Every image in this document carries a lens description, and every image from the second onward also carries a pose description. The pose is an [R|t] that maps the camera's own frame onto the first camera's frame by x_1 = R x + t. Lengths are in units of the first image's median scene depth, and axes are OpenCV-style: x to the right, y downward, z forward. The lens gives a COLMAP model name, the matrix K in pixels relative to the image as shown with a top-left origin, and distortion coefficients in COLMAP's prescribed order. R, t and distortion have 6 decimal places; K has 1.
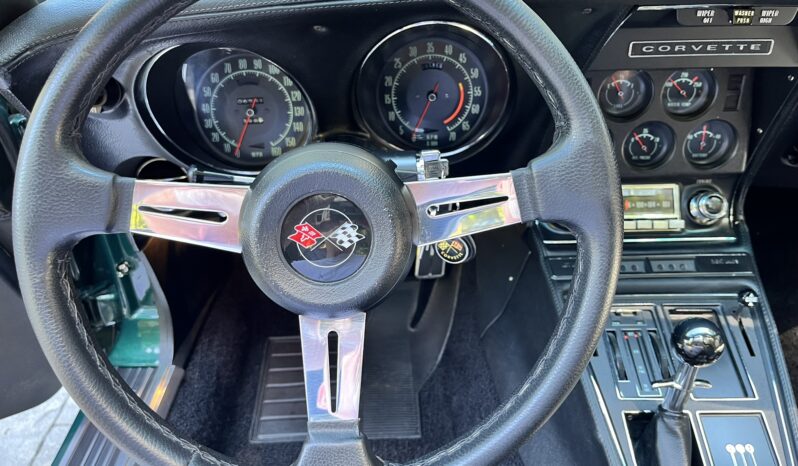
lens RADIAL K [[647.7, 0, 395.4], [0, 647.7, 229.2], [0, 0, 1]] dist [0.084623, -0.136034]
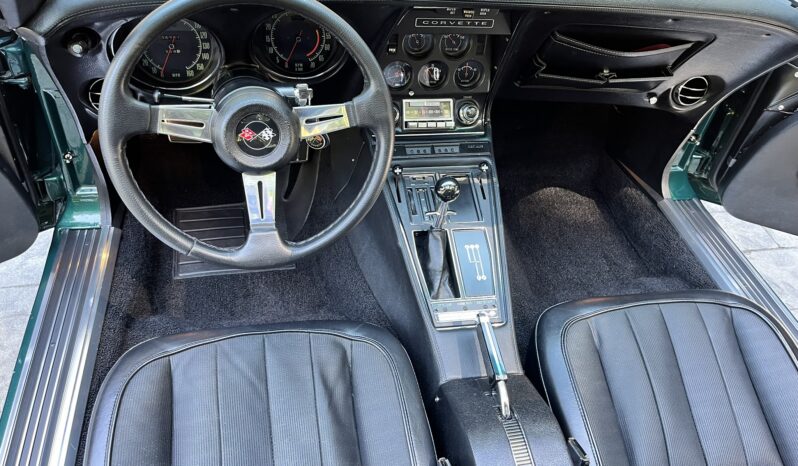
lens RADIAL K [[647.7, 0, 395.4], [0, 647.7, 229.2], [0, 0, 1]] dist [0.084623, -0.136034]
pose [[0.975854, -0.038941, 0.214926, -0.071672], [0.003261, 0.986468, 0.163922, -0.016367], [-0.218400, -0.159263, 0.962775, -0.623191]]
